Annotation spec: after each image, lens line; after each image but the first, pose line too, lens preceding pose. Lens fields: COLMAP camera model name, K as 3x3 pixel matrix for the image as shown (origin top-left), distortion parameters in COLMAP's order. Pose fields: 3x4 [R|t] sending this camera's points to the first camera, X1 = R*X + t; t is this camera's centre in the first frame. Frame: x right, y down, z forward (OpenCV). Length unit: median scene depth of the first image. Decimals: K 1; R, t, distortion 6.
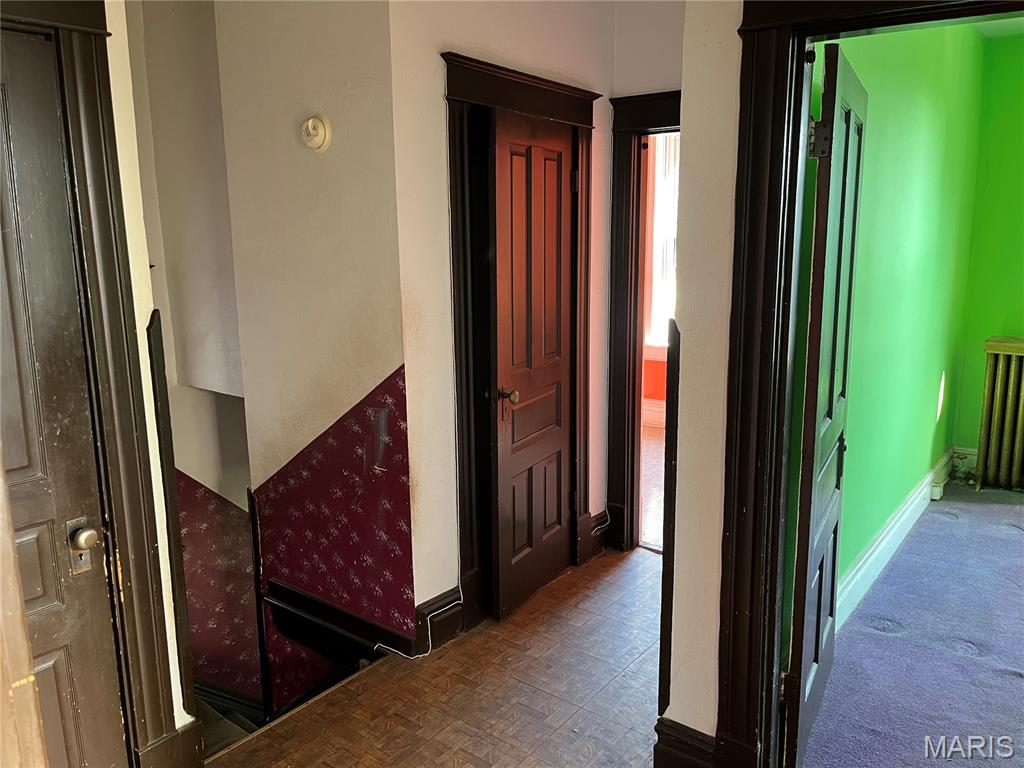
lens RADIAL K [[785.0, 0, 509.4], [0, 785.0, 388.2], [0, 0, 1]] dist [0.074174, -0.074216]
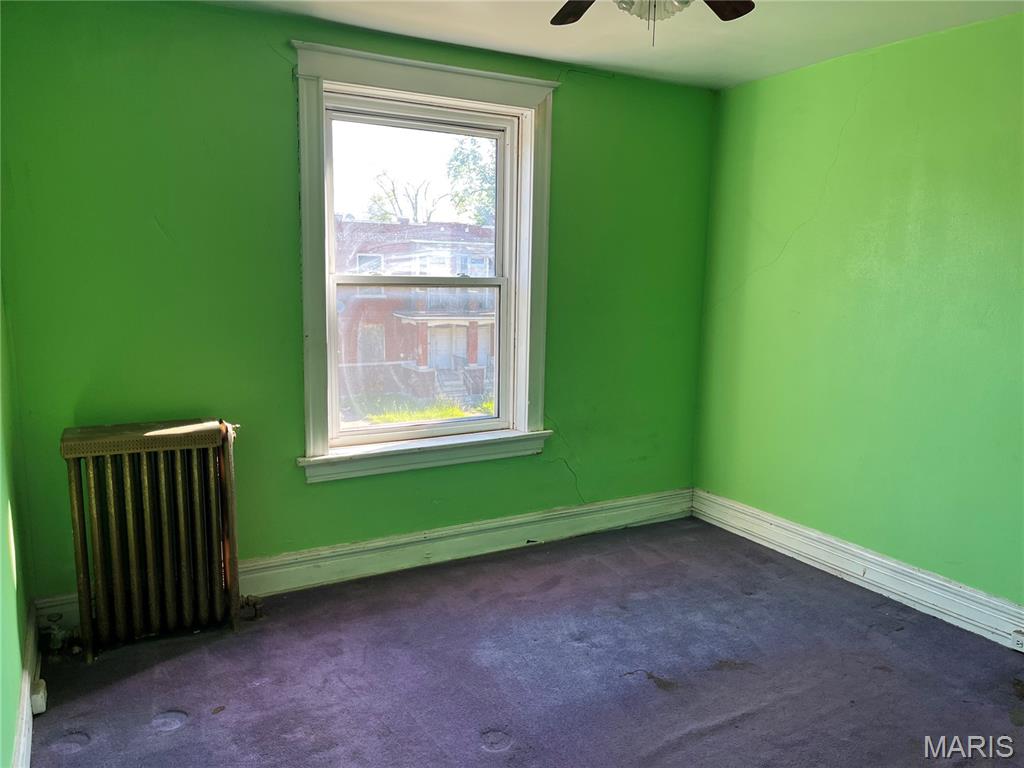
lens RADIAL K [[785.0, 0, 511.1], [0, 785.0, 386.6], [0, 0, 1]] dist [0.074174, -0.074216]
pose [[0.389275, -0.137502, 0.910801, 0.154535], [0.161003, 0.983731, 0.079700, -0.096013], [-0.906942, 0.115617, 0.405080, 0.400827]]
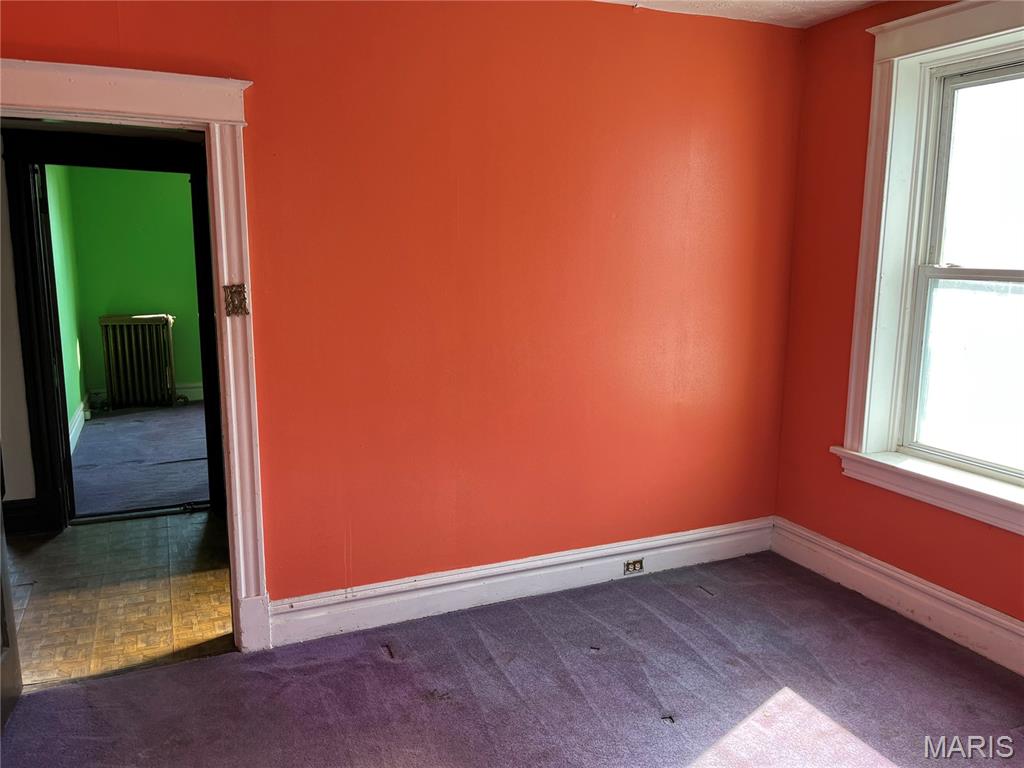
lens RADIAL K [[785.0, 0, 513.0], [0, 785.0, 382.4], [0, 0, 1]] dist [0.074174, -0.074216]
pose [[0.481772, -0.125479, 0.867266, -0.409227], [0.153372, 0.986492, 0.057530, 0.105464], [-0.862770, 0.105298, 0.494510, -0.499014]]
